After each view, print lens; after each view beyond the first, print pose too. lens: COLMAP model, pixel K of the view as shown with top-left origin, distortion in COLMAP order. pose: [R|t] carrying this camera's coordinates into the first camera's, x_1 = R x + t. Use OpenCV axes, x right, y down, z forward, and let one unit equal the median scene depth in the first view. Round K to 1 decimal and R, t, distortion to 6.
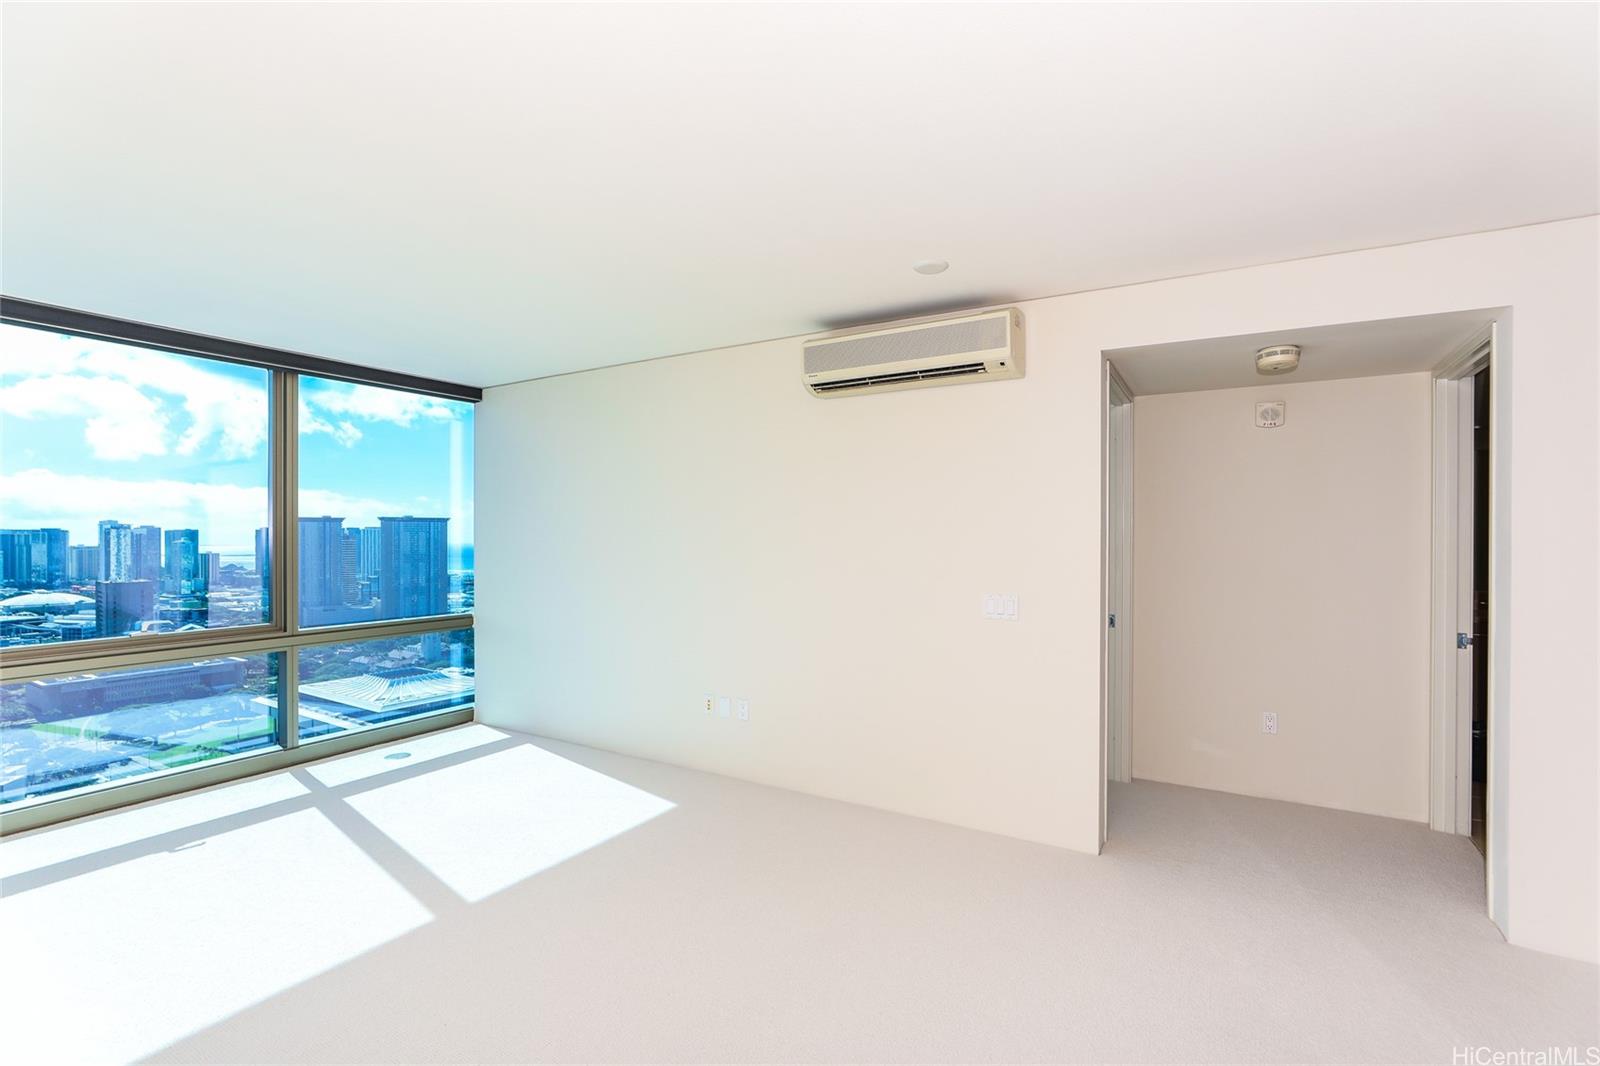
lens RADIAL K [[729.9, 0, 797.7], [0, 729.9, 536.4], [0, 0, 1]] dist [-0.021254, -0.000033]
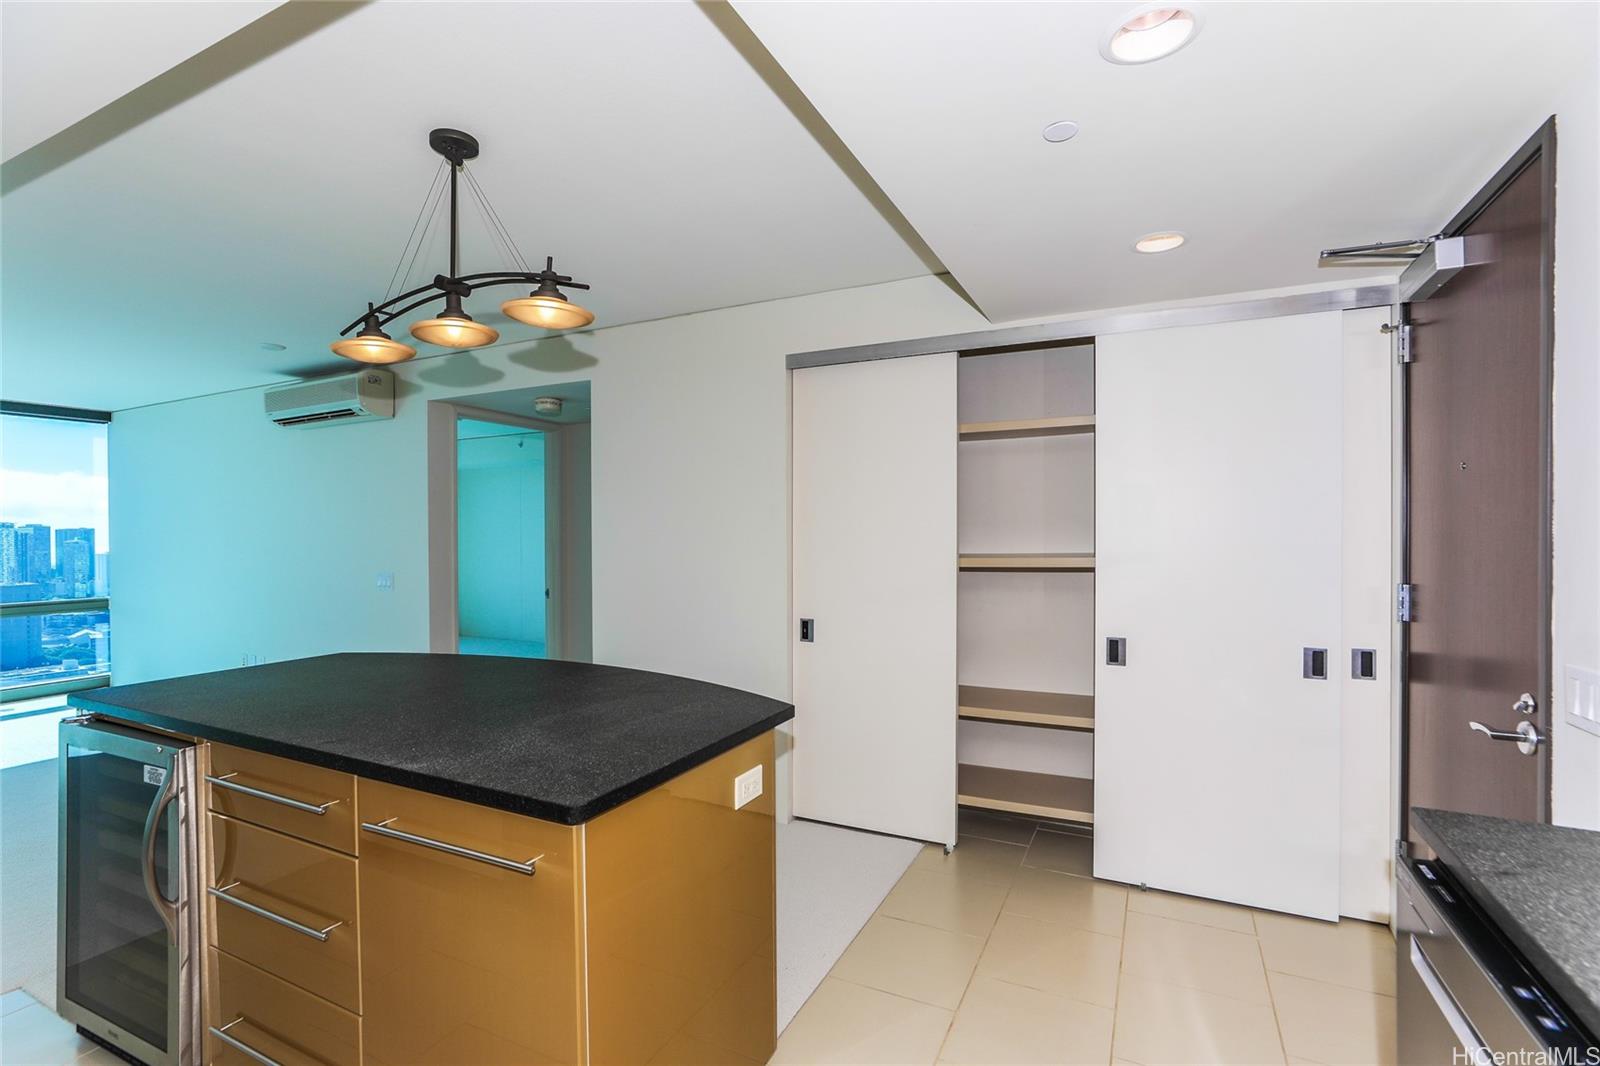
lens RADIAL K [[729.9, 0, 800.6], [0, 729.9, 537.9], [0, 0, 1]] dist [-0.021254, -0.000033]
pose [[0.996366, -0.007778, 0.084817, 0.602829], [0.006953, 0.999926, 0.010024, 0.003214], [-0.084889, -0.009398, 0.996346, -0.288892]]
